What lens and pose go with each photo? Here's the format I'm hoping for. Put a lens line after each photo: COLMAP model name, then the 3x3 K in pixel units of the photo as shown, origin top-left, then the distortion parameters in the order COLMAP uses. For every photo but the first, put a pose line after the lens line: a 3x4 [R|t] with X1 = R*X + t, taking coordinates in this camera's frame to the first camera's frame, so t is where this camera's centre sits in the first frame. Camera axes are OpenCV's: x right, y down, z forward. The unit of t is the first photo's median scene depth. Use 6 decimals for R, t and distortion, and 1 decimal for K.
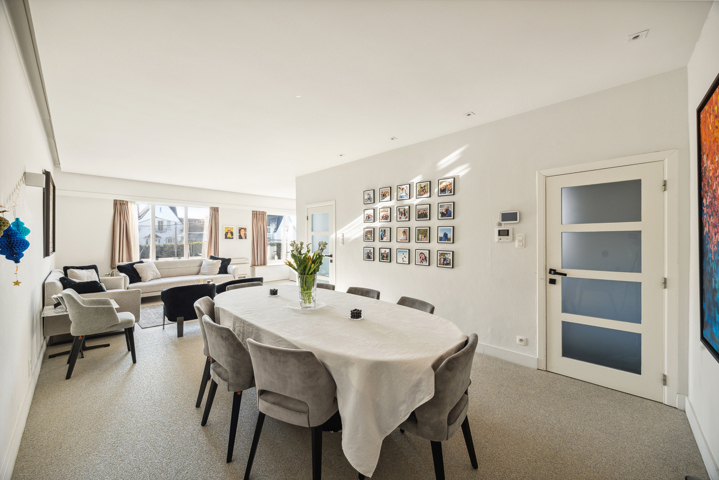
lens RADIAL K [[274.0, 0, 363.8], [0, 274.0, 237.3], [0, 0, 1]] dist [-0.016359, -0.000220]
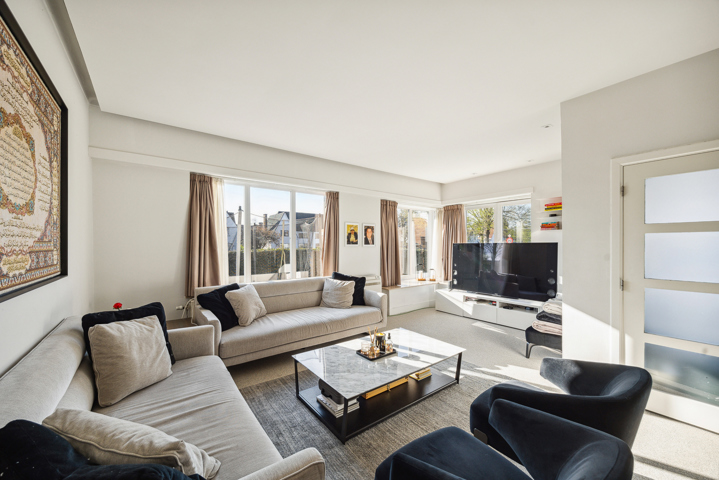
lens RADIAL K [[274.0, 0, 355.0], [0, 274.0, 243.9], [0, 0, 1]] dist [-0.016359, -0.000220]
pose [[0.985018, -0.001182, -0.172445, -0.427778], [0.000948, 0.999999, -0.001441, 0.007076], [0.172447, 0.001256, 0.985018, 0.437577]]
